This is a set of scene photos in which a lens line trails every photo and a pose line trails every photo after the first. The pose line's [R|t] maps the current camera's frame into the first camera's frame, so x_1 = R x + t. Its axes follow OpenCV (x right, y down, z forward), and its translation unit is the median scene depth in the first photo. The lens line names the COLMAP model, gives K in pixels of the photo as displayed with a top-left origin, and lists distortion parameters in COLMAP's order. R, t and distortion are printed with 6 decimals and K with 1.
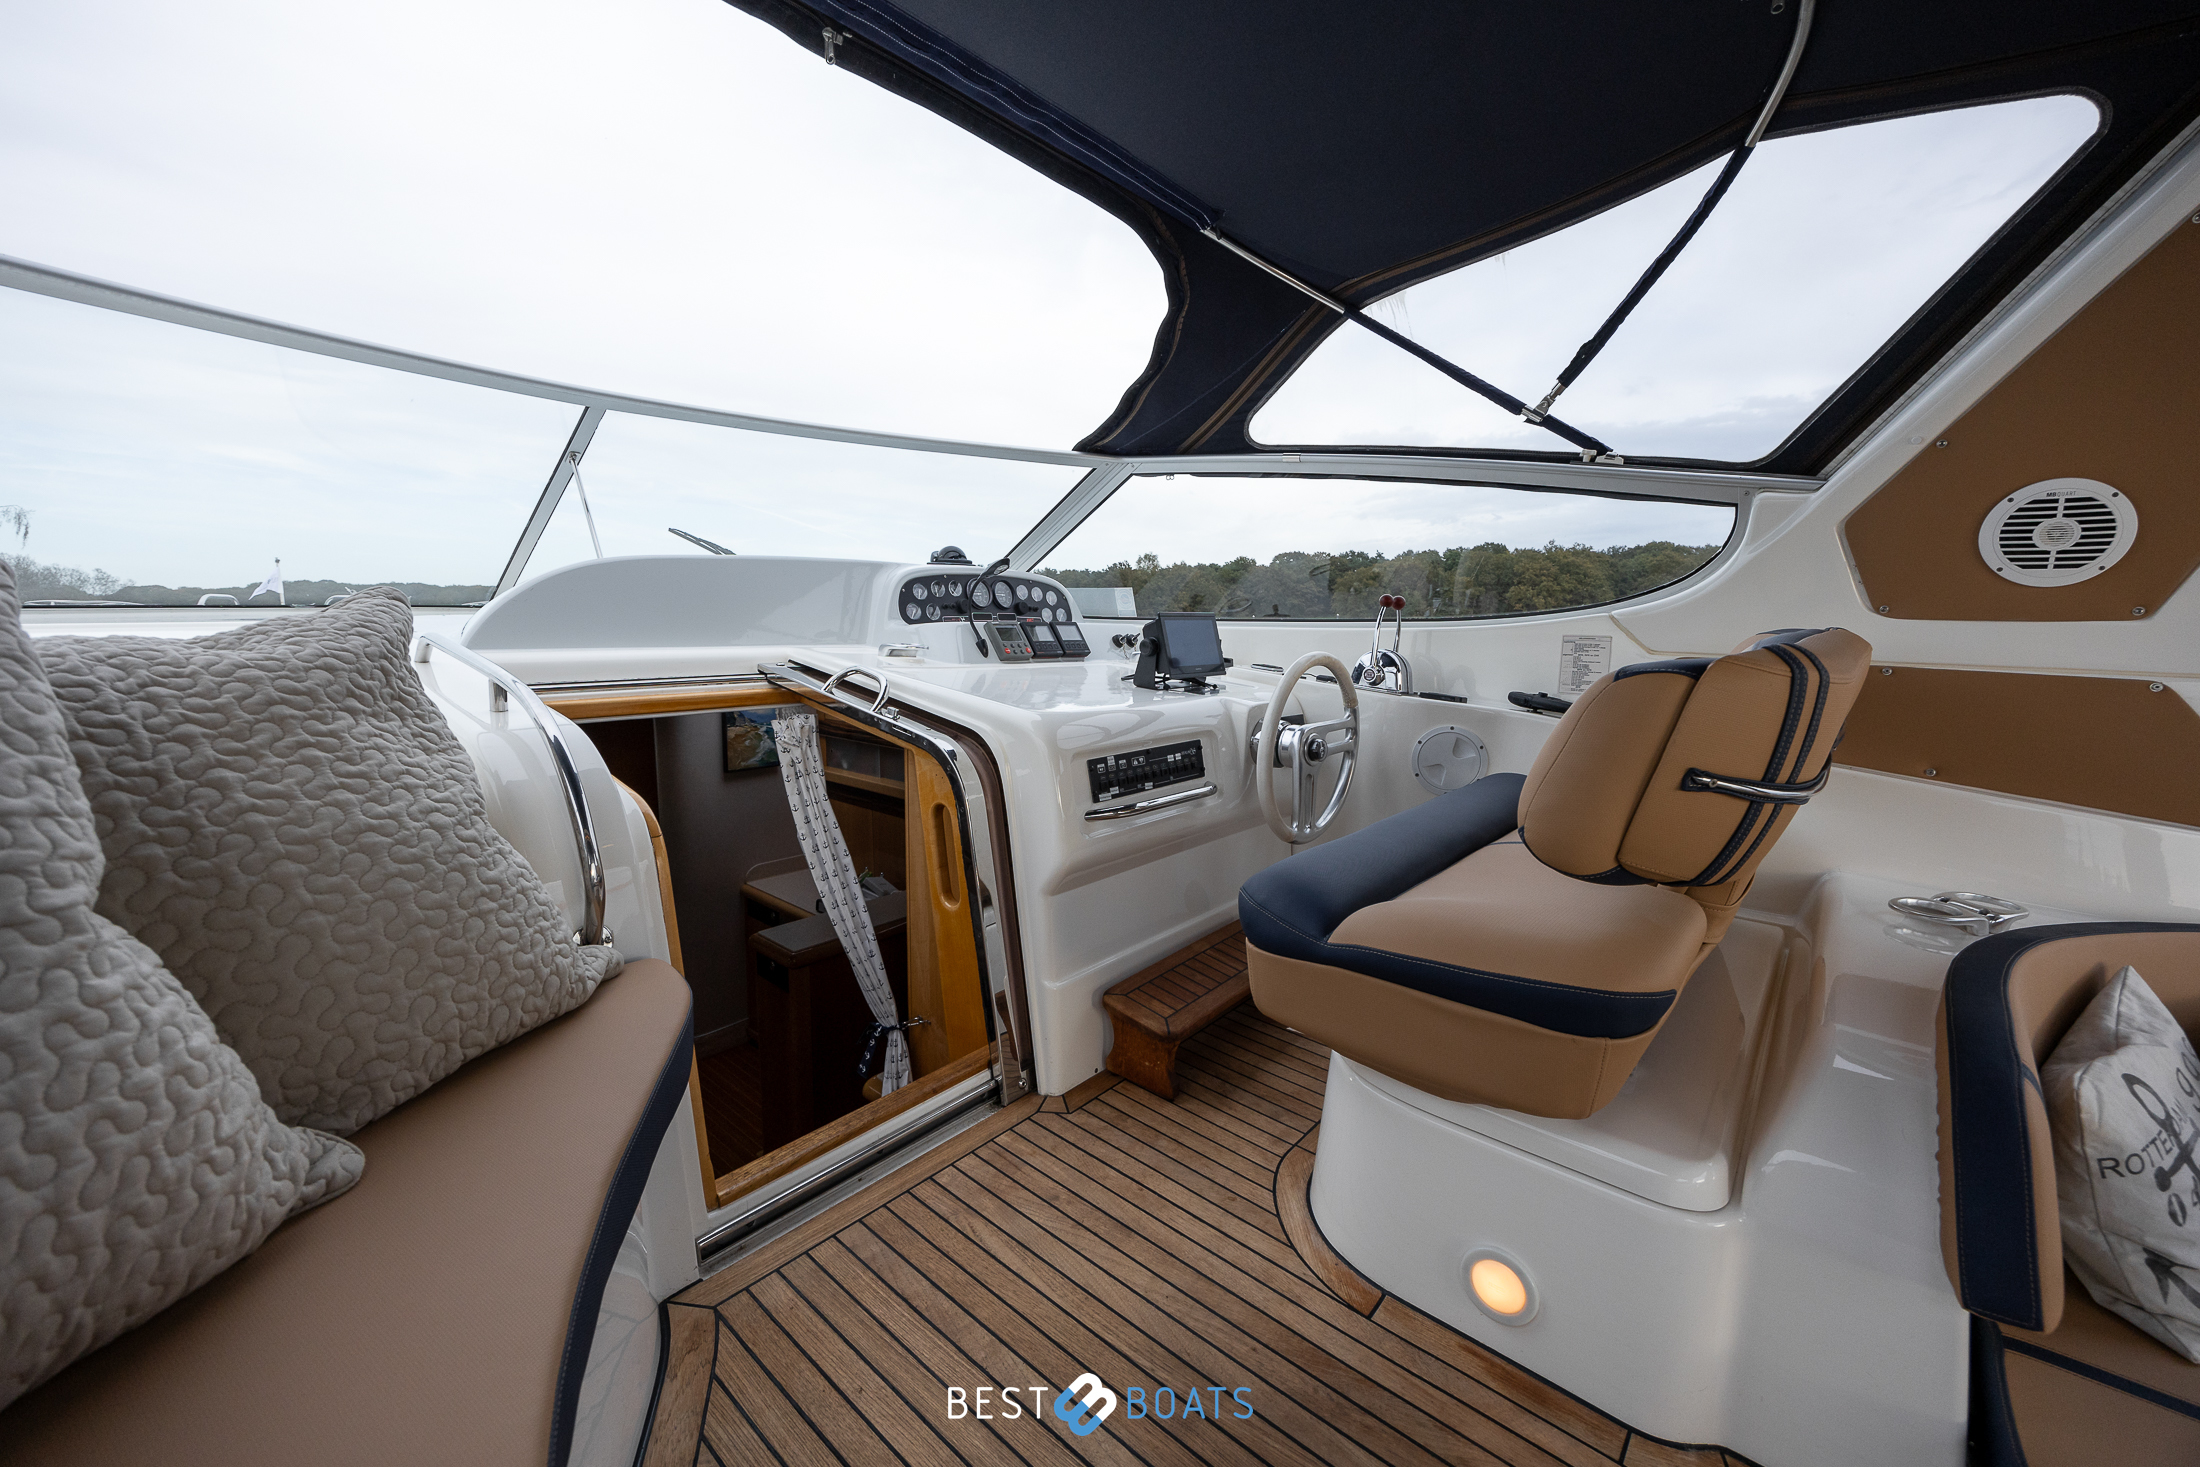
lens RADIAL K [[875.8, 0, 1087.8], [0, 875.8, 720.1], [0, 0, 1]] dist [-0.000164, -0.000399]
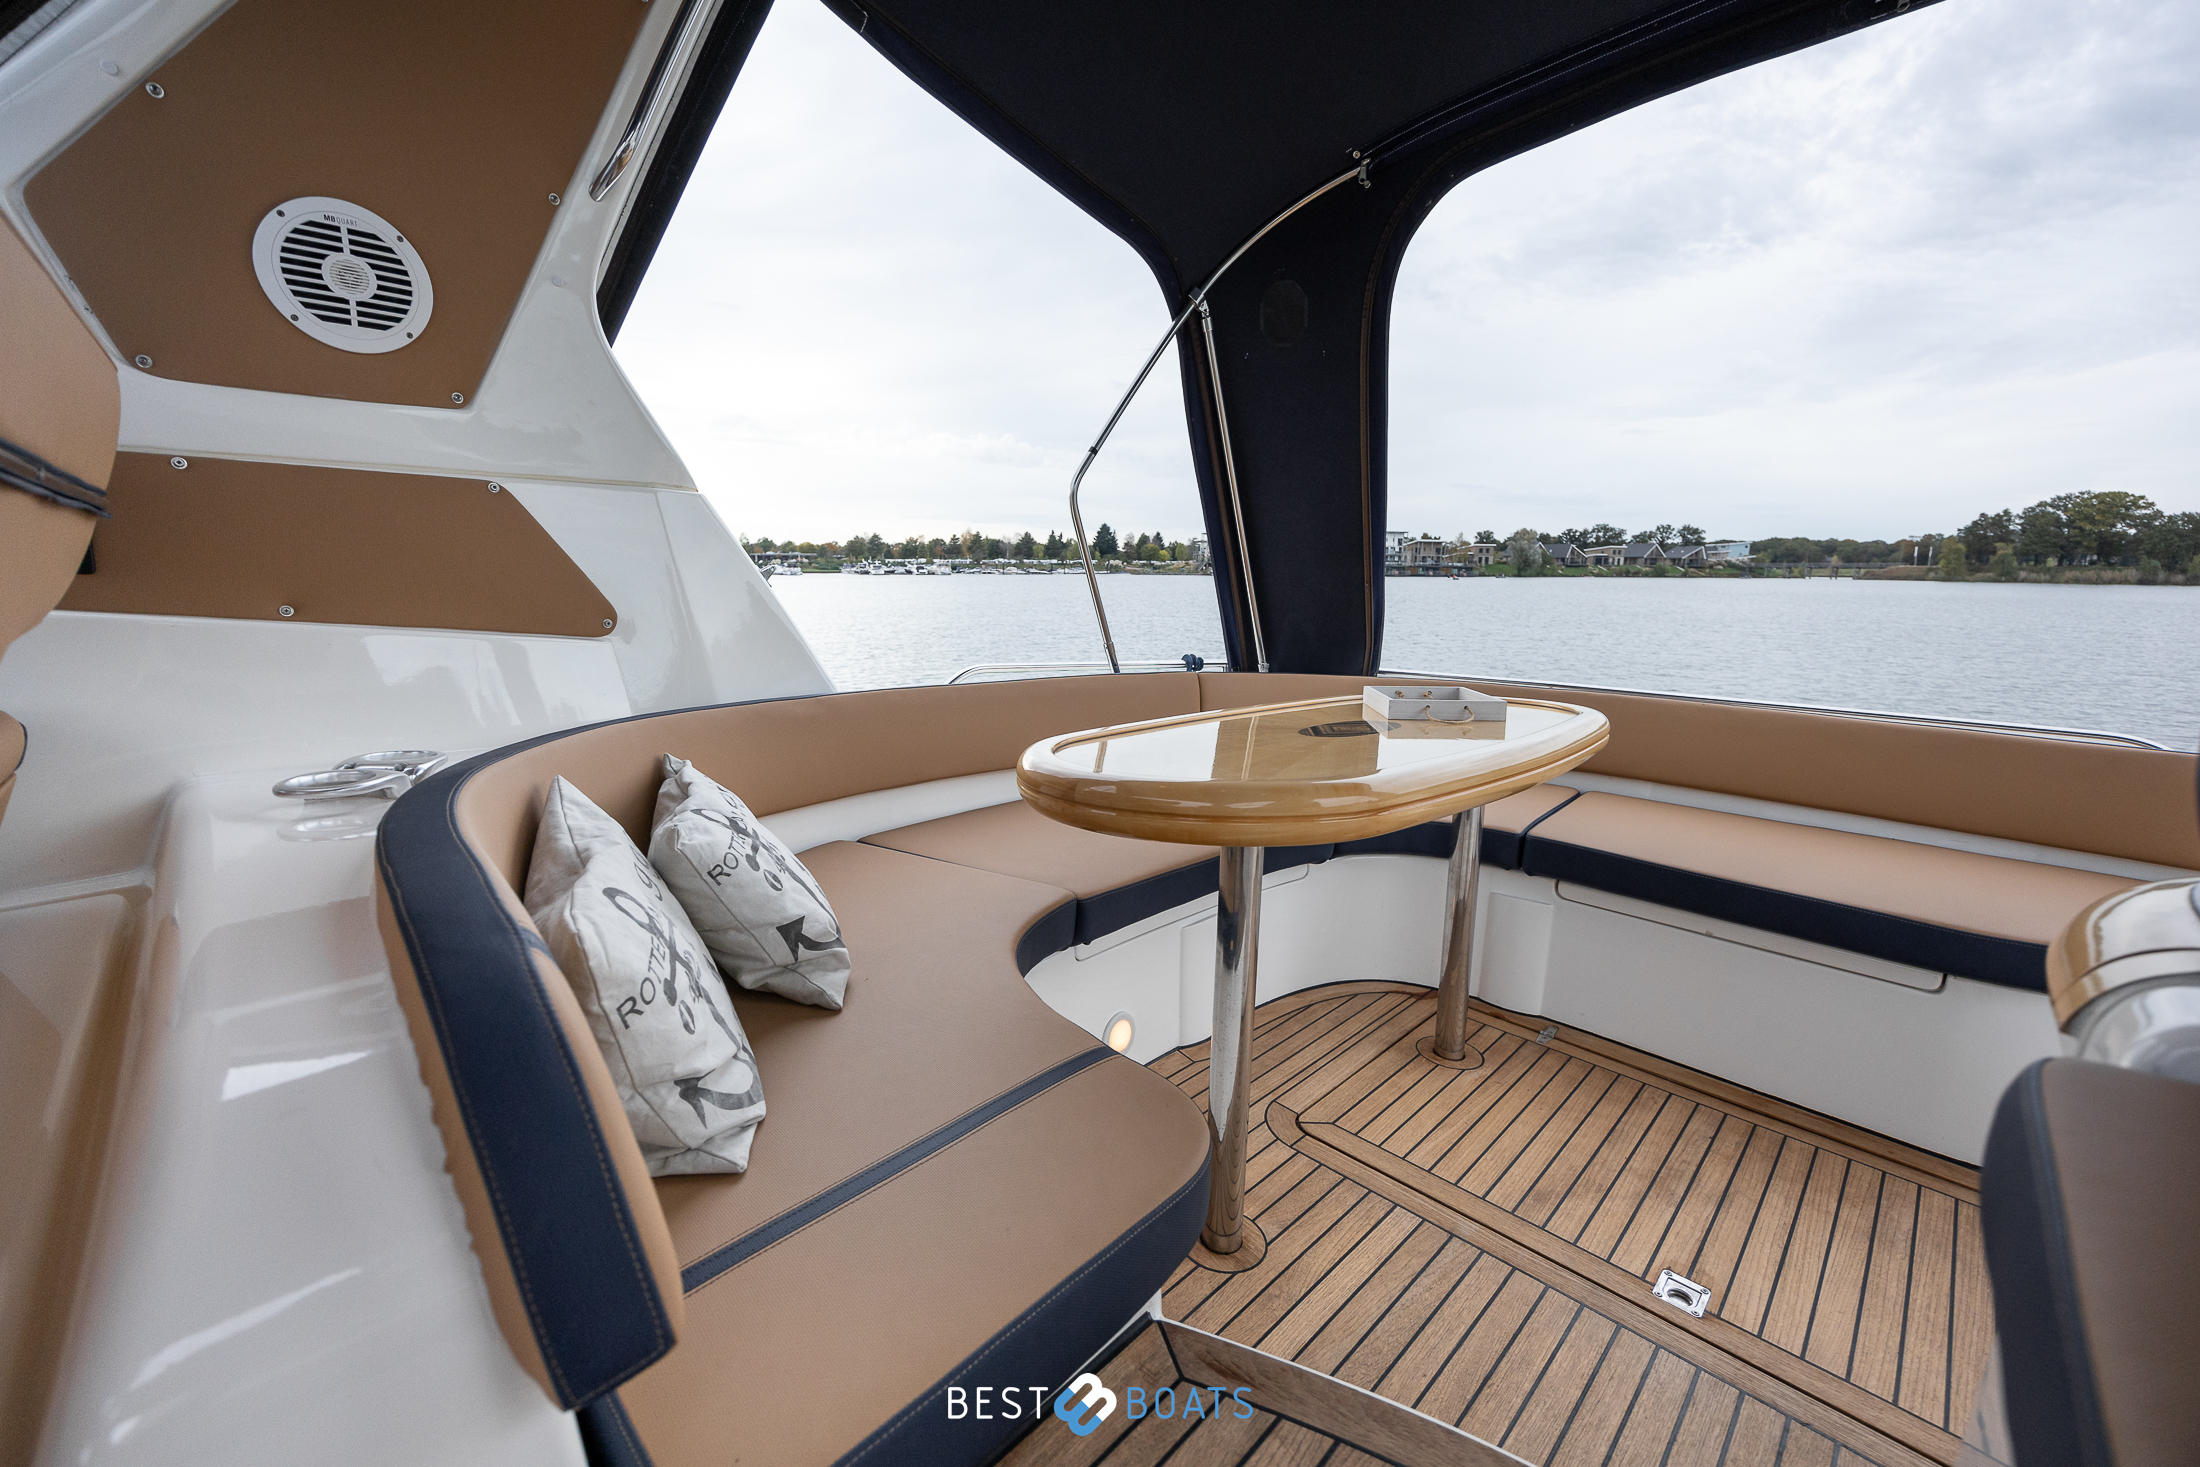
lens RADIAL K [[875.8, 0, 1084.5], [0, 875.8, 729.6], [0, 0, 1]] dist [-0.000164, -0.000399]
pose [[0.072862, -0.185969, 0.979850, 0.327801], [0.125698, 0.976340, 0.175956, 0.124758], [-0.989389, 0.110345, 0.094514, 0.334271]]
